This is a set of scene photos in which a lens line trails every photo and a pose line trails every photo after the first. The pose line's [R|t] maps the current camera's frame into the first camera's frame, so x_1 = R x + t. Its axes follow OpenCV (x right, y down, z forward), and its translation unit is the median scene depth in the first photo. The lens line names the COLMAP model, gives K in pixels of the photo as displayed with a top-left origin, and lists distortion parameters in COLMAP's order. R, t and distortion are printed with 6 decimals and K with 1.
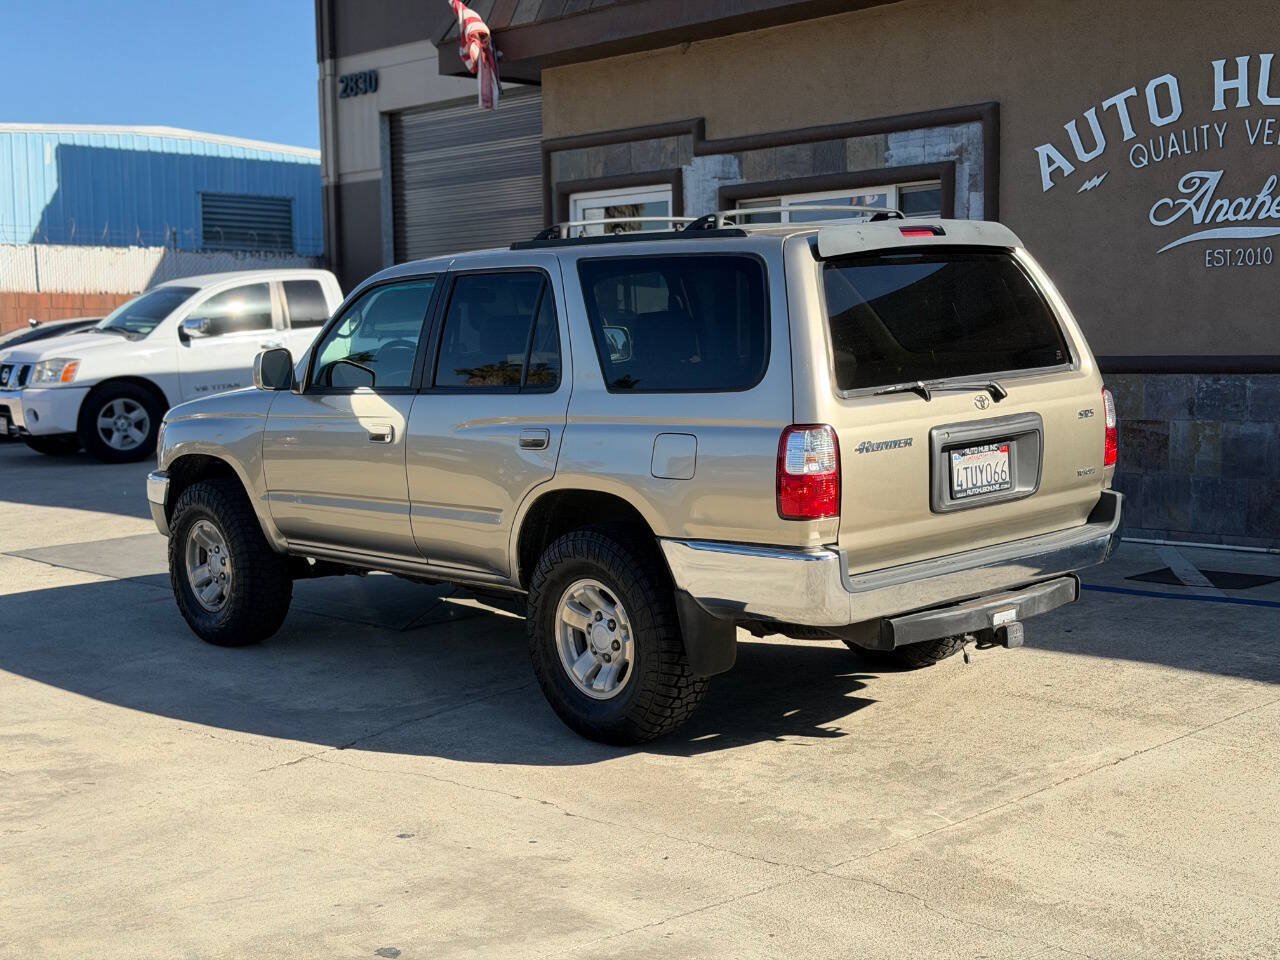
lens RADIAL K [[1777.1, 0, 645.3], [0, 1777.1, 483.4], [0, 0, 1]] dist [0.202385, -0.459772]
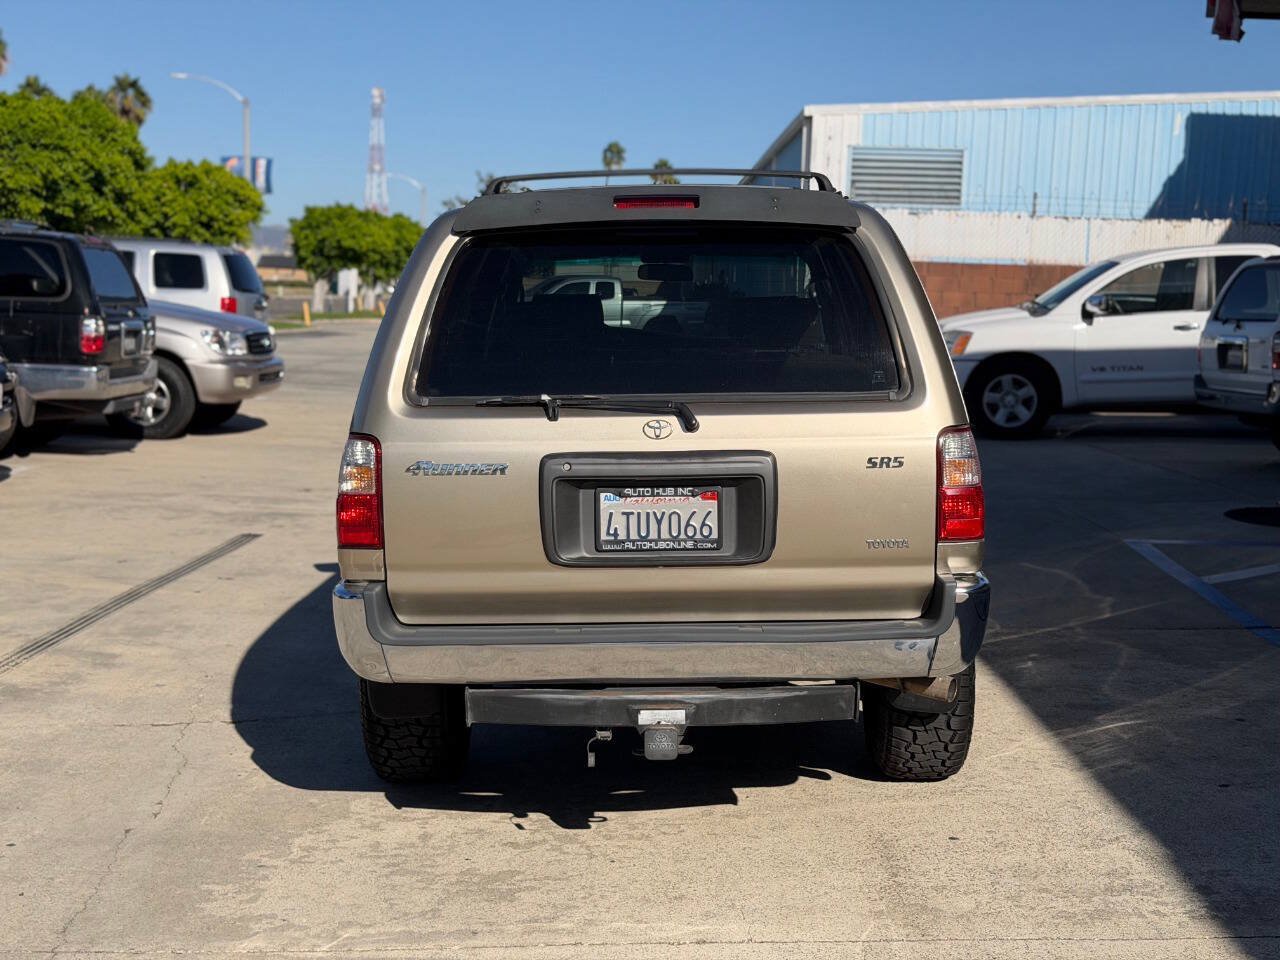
lens RADIAL K [[1776.6, 0, 649.1], [0, 1776.6, 476.0], [0, 0, 1]] dist [0.190967, -0.318799]
pose [[0.733180, 0.107072, -0.671553, 0.397777], [-0.099742, 0.993779, 0.049552, -0.036090], [0.672681, 0.030652, 0.739298, 0.254959]]
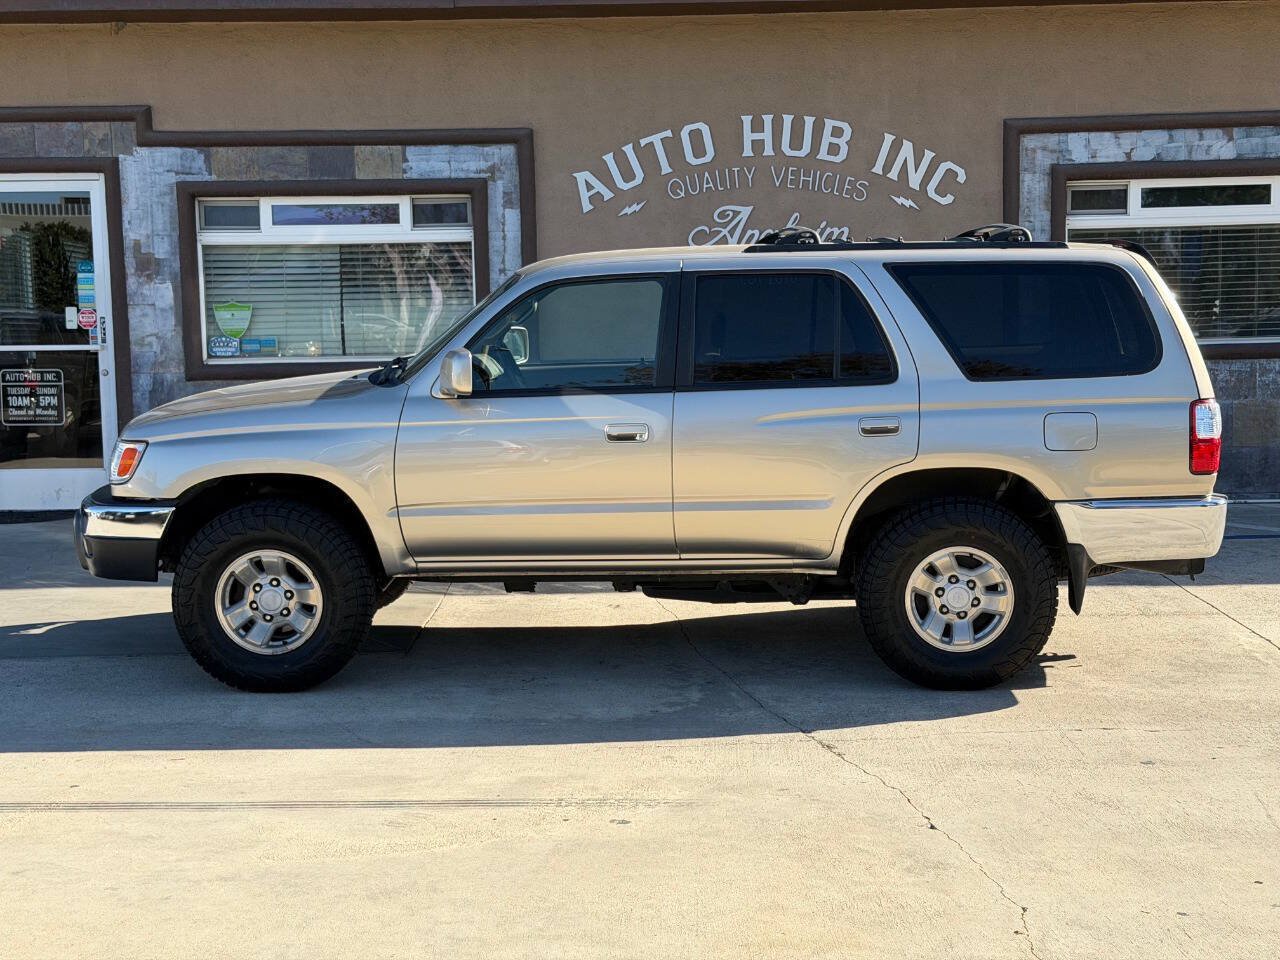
lens RADIAL K [[1777.1, 0, 645.3], [0, 1777.1, 483.4], [0, 0, 1]] dist [0.202385, -0.459772]
pose [[0.683977, -0.058868, 0.727124, -0.596470], [0.065104, 0.997687, 0.019531, -0.012954], [-0.726592, 0.033980, 0.686228, 0.217580]]
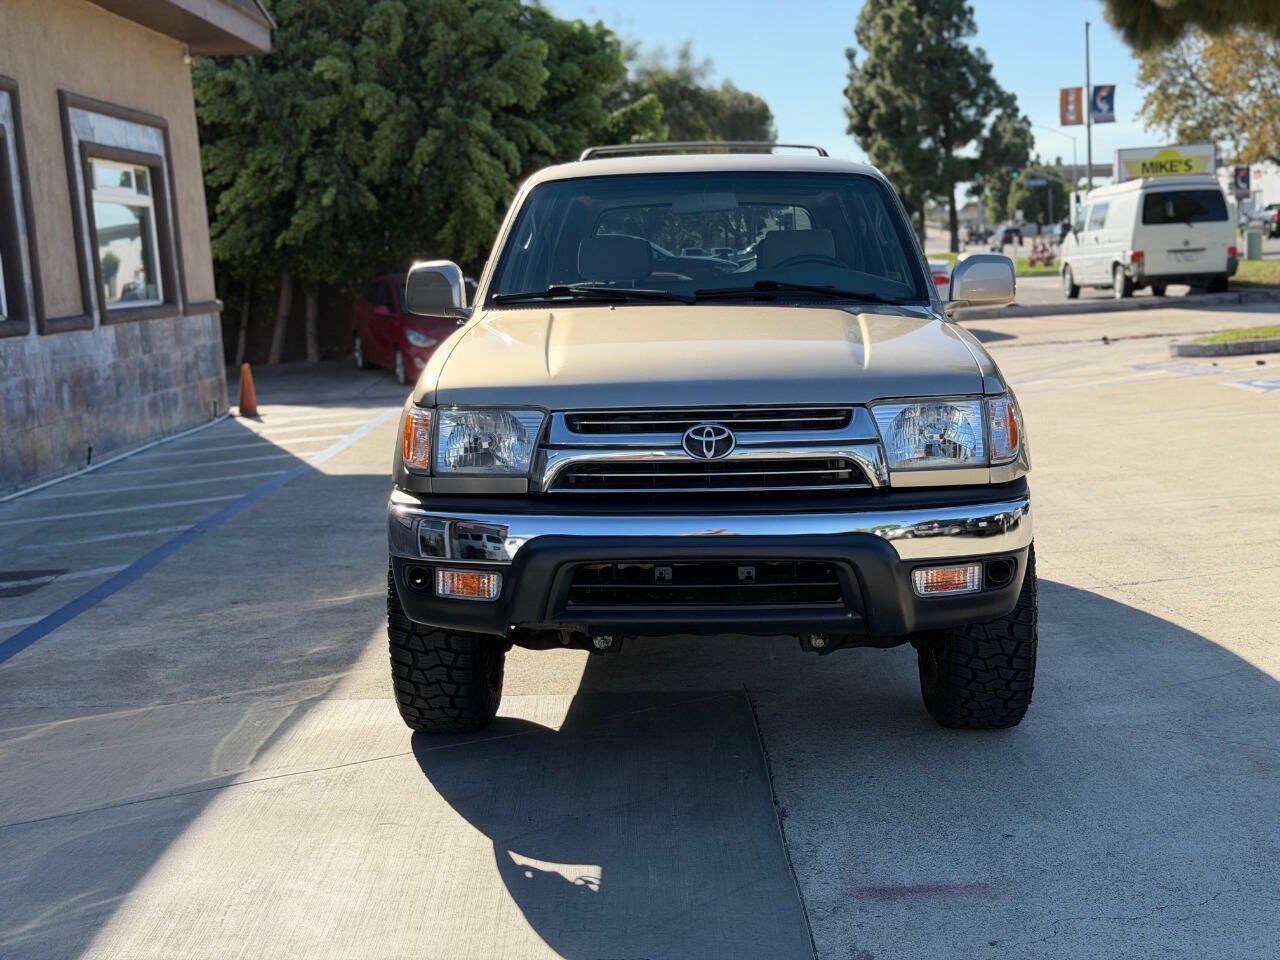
lens RADIAL K [[1758.5, 0, 661.3], [0, 1758.5, 532.2], [0, 0, 1]] dist [0.334746, -1.123261]
pose [[-0.728010, -0.043411, 0.684191, -0.467242], [0.128497, 0.971666, 0.198377, -0.093979], [-0.673417, 0.232337, -0.701804, 1.218395]]
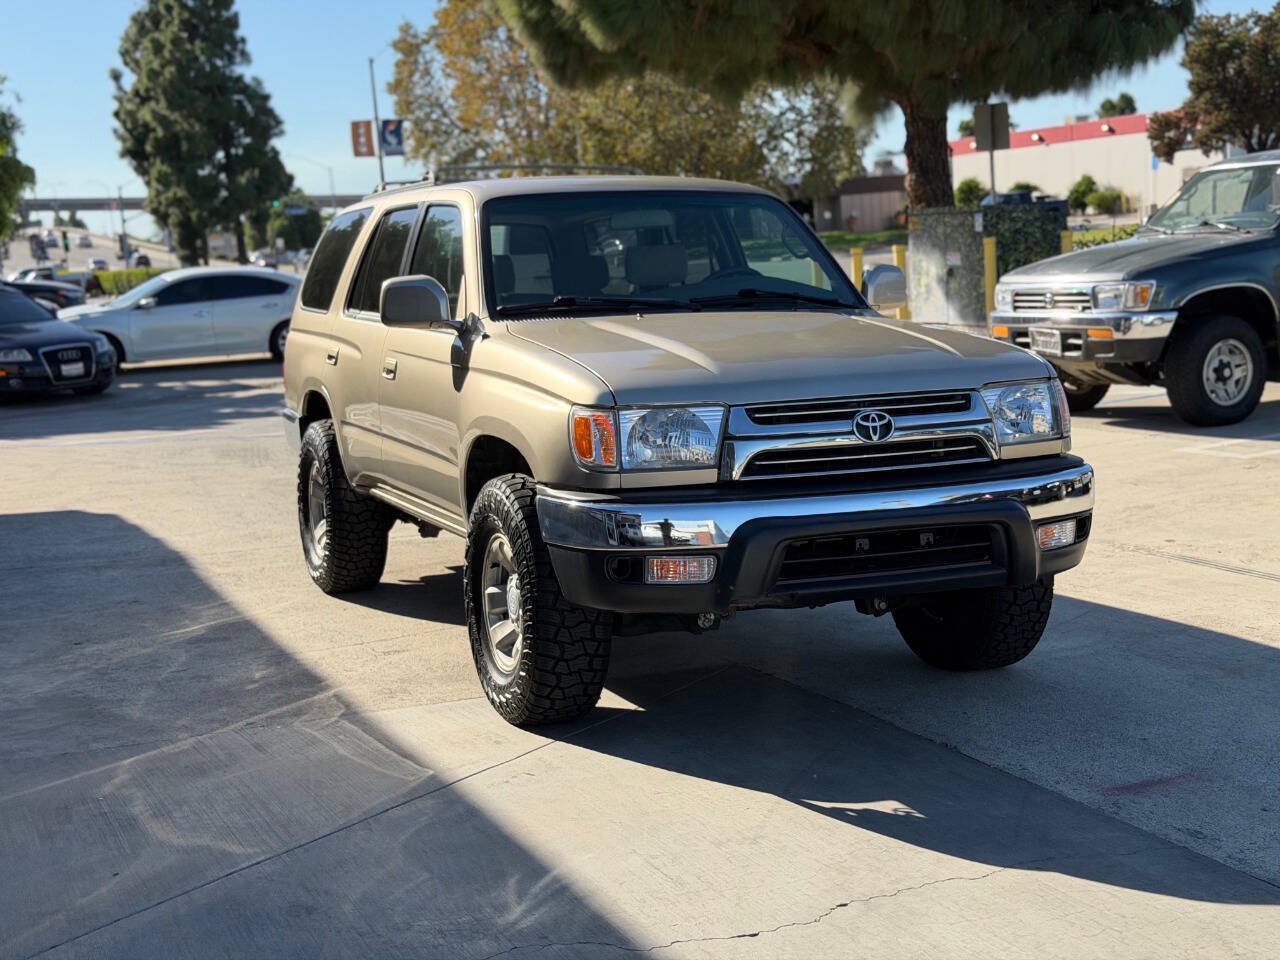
lens RADIAL K [[1776.2, 0, 660.6], [0, 1776.2, 501.5], [0, 0, 1]] dist [0.125131, -0.103678]
pose [[-0.941359, 0.030687, 0.336009, -0.291402], [0.108998, 0.970119, 0.216768, -0.121251], [-0.319317, 0.240681, -0.916575, 1.376096]]
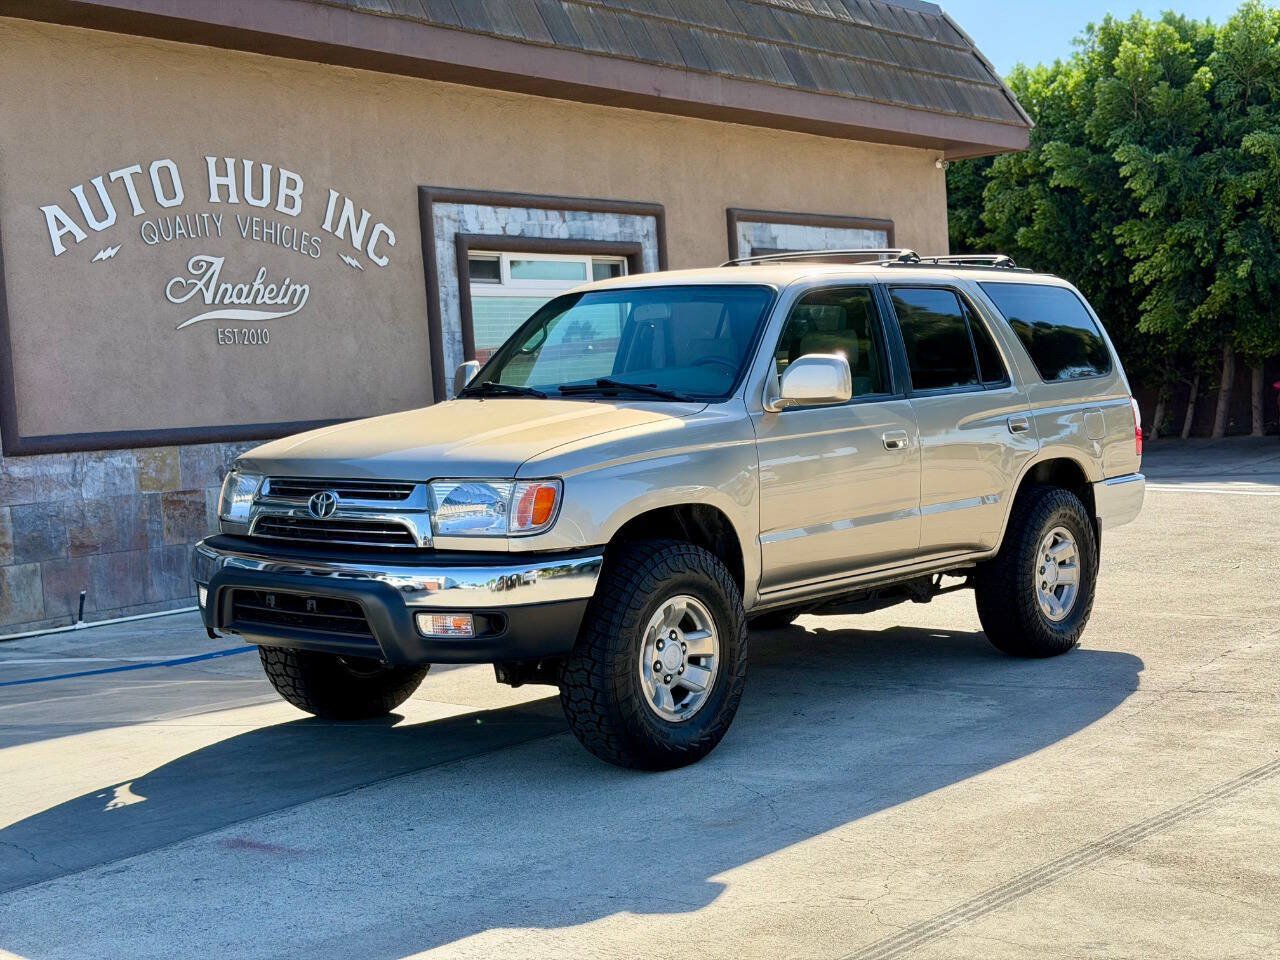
lens RADIAL K [[1776.6, 0, 649.1], [0, 1776.6, 476.0], [0, 0, 1]] dist [0.190967, -0.318799]
pose [[-0.151969, -0.018089, 0.988220, -0.765972], [0.141727, 0.989101, 0.039900, -0.046464], [-0.978171, 0.146121, -0.147749, 0.887936]]
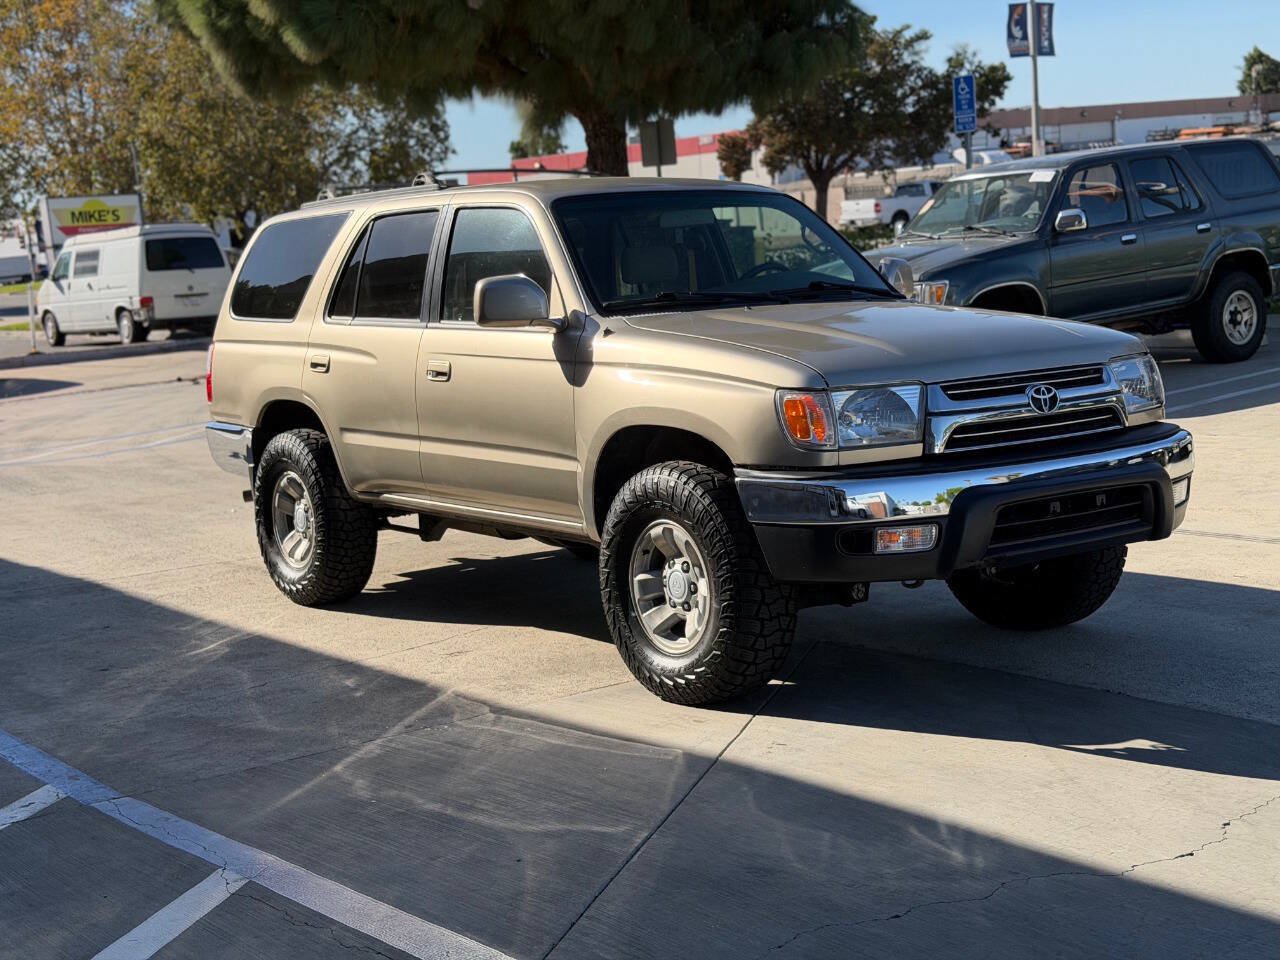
lens RADIAL K [[1776.6, 0, 649.1], [0, 1776.6, 476.0], [0, 0, 1]] dist [0.190967, -0.318799]
pose [[-0.991411, 0.083849, 0.100370, -0.119266], [0.104181, 0.970260, 0.218497, -0.134852], [-0.079064, 0.227077, -0.970662, 1.433801]]
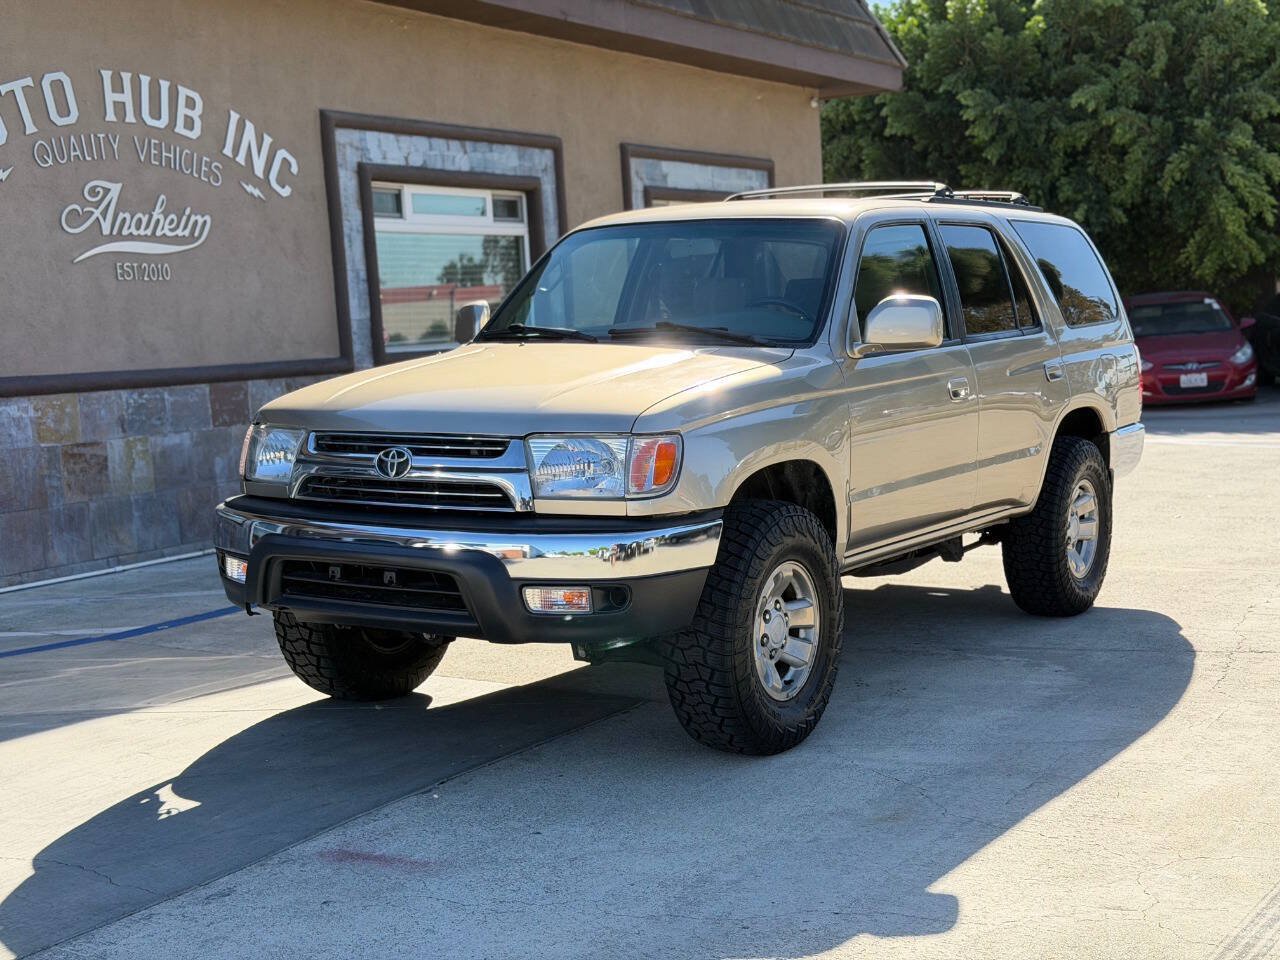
lens RADIAL K [[1777.1, 0, 645.3], [0, 1777.1, 483.4], [0, 0, 1]] dist [0.202385, -0.459772]
pose [[-0.280488, -0.050776, 0.958514, -0.685021], [0.136917, 0.986272, 0.092312, -0.060316], [-0.950042, 0.157130, -0.269685, 0.975822]]
